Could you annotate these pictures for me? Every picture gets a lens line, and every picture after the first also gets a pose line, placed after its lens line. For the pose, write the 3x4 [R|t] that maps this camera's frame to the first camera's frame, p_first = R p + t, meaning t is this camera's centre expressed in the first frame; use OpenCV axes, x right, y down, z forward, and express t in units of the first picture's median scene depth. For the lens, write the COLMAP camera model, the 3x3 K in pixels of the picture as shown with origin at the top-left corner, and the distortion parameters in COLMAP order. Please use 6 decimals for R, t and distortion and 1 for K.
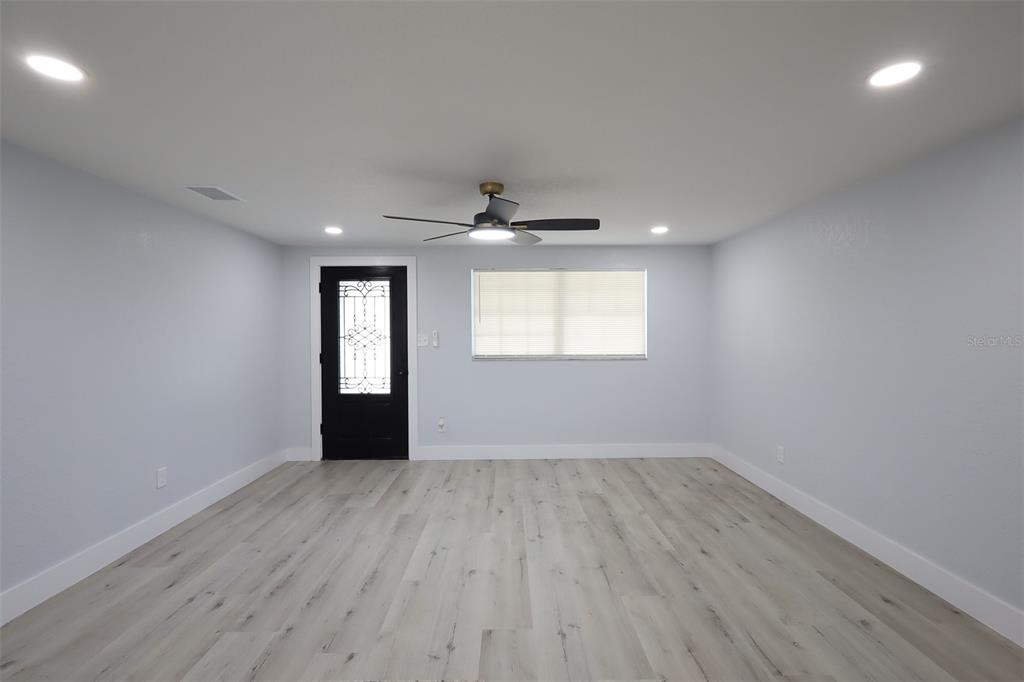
lens RADIAL K [[474.3, 0, 512.0], [0, 474.3, 341.0], [0, 0, 1]] dist [-0.001236, -0.000365]
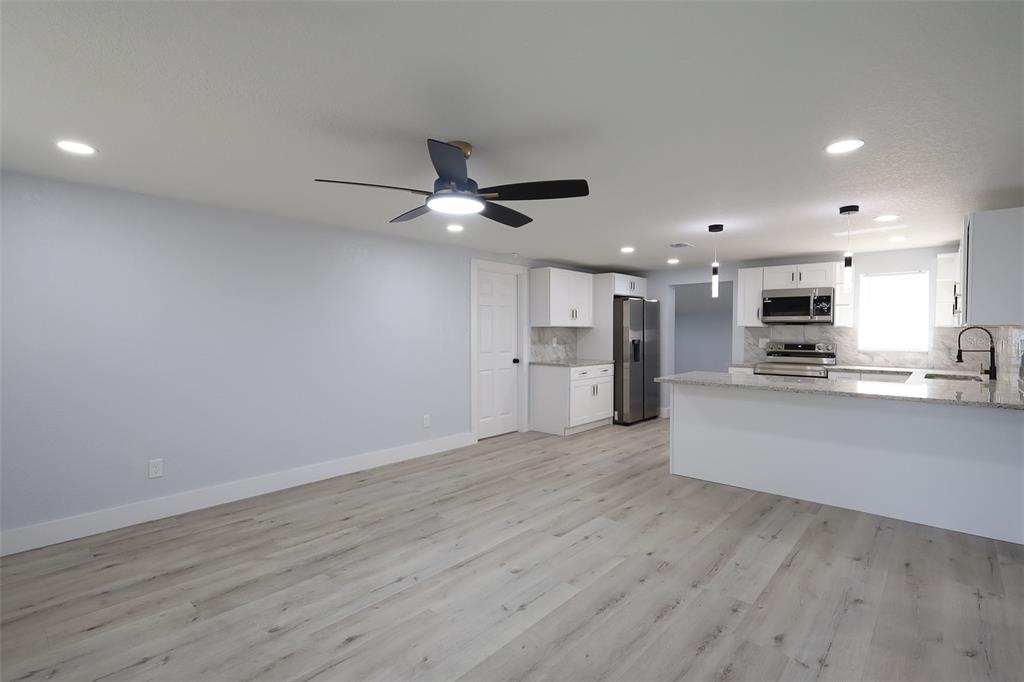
lens RADIAL K [[489.2, 0, 512.0], [0, 489.2, 341.0], [0, 0, 1]] dist [-0.000943, -0.000230]
pose [[-0.741773, -0.009204, 0.670588, -0.684712], [0.015337, 0.999412, 0.030683, -0.018467], [-0.670476, 0.033044, -0.741195, 1.584642]]
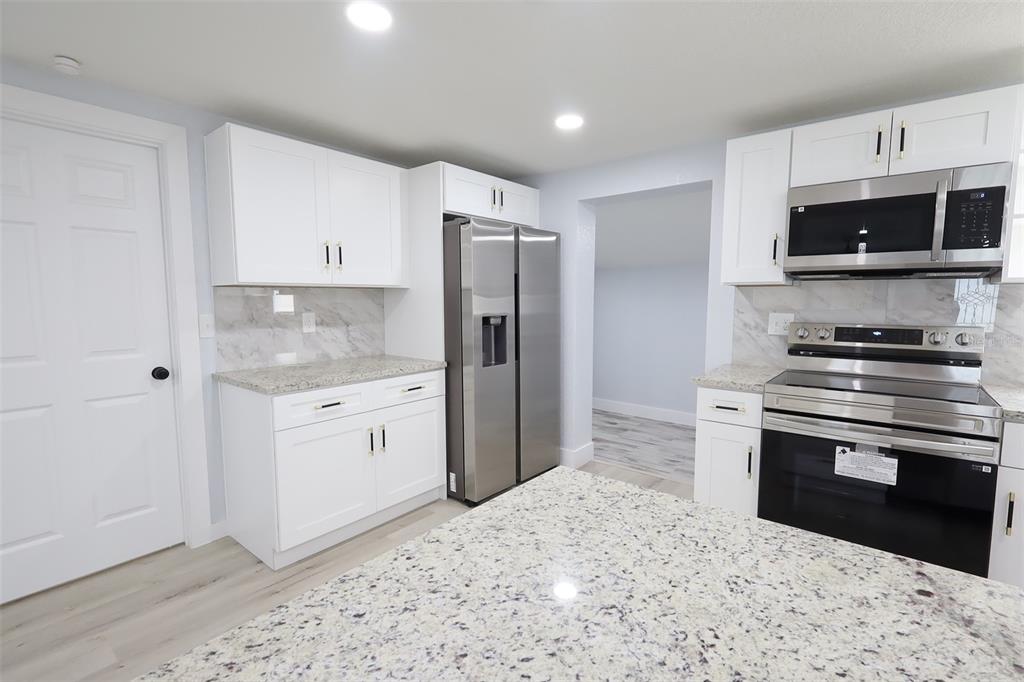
lens RADIAL K [[474.3, 0, 512.0], [0, 474.3, 341.0], [0, 0, 1]] dist [-0.001236, -0.000365]
pose [[-0.766496, -0.052577, 0.640093, -0.227496], [0.017468, 0.994568, 0.102611, 0.007440], [-0.642011, 0.089832, -0.761414, 0.183526]]
